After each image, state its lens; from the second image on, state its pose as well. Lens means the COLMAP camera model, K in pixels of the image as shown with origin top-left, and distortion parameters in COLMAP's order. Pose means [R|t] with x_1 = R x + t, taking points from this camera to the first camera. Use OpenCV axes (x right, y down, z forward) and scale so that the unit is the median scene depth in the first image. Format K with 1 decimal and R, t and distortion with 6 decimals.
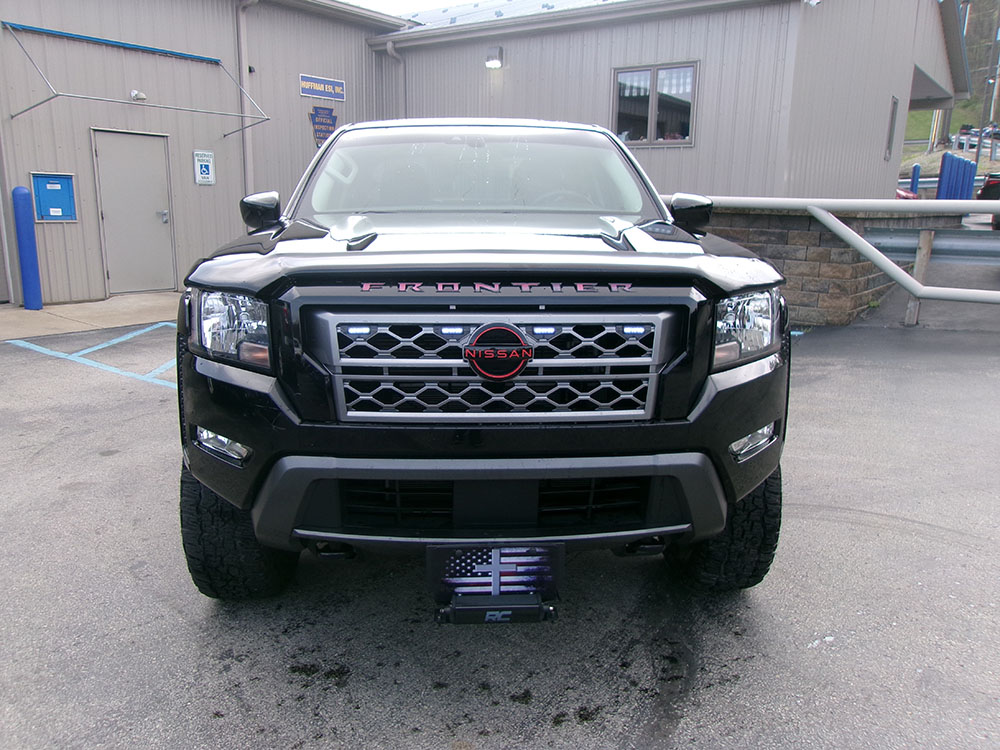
lens RADIAL K [[770.0, 0, 500.0], [0, 770.0, 375.0], [0, 0, 1]] dist [-0.037280, 0.069849]
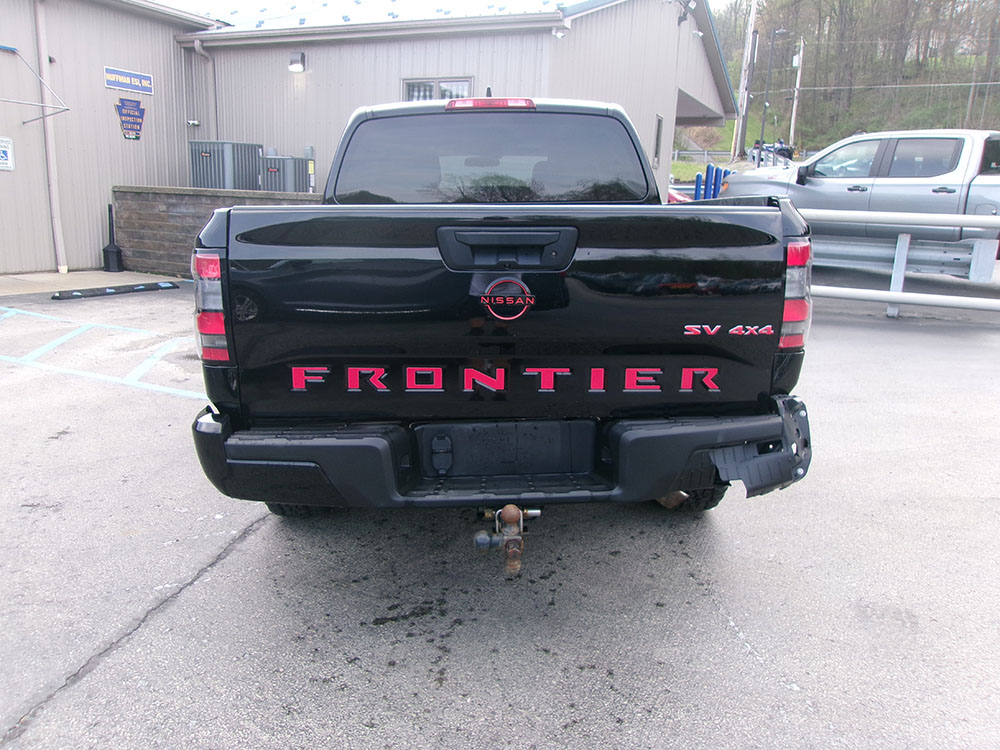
lens RADIAL K [[761.9, 0, 498.0], [0, 761.9, 369.7], [0, 0, 1]] dist [-0.006480, 0.007730]
pose [[0.982478, -0.015607, 0.185727, 0.388632], [0.016040, 0.999871, -0.000829, 0.157965], [-0.185690, 0.003793, 0.982601, -0.646307]]
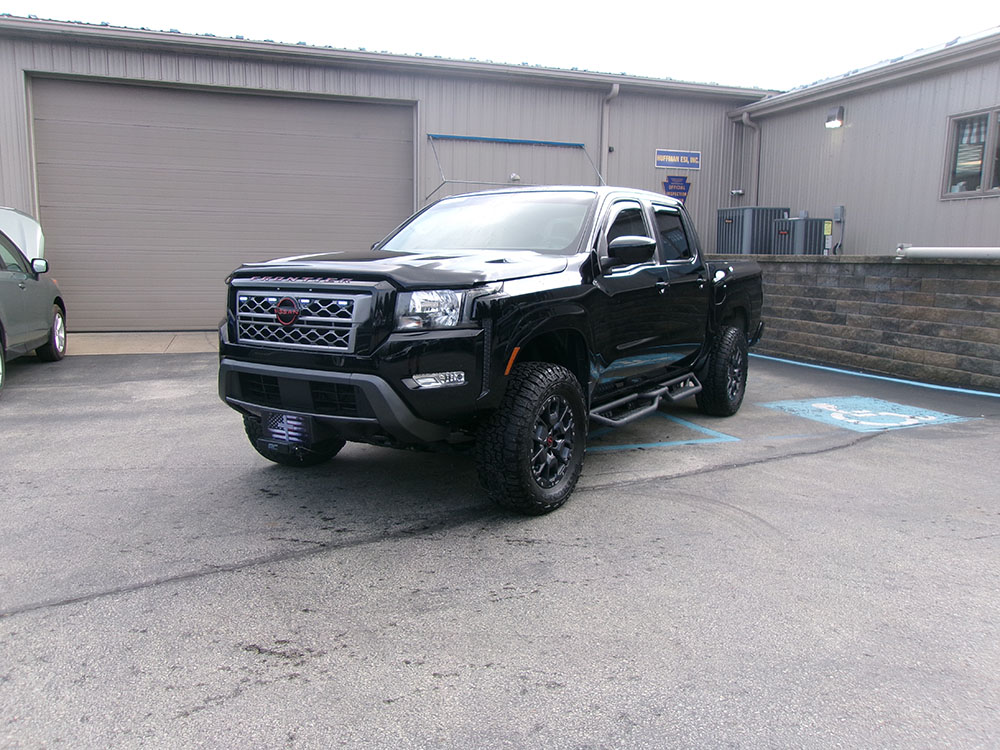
lens RADIAL K [[770.0, 0, 500.0], [0, 770.0, 375.0], [0, 0, 1]] dist [-0.037280, 0.069849]
pose [[0.820579, 0.081710, -0.565662, 1.369865], [-0.127441, 0.990968, -0.041728, 0.126203], [0.557143, 0.106330, 0.823581, -0.260459]]
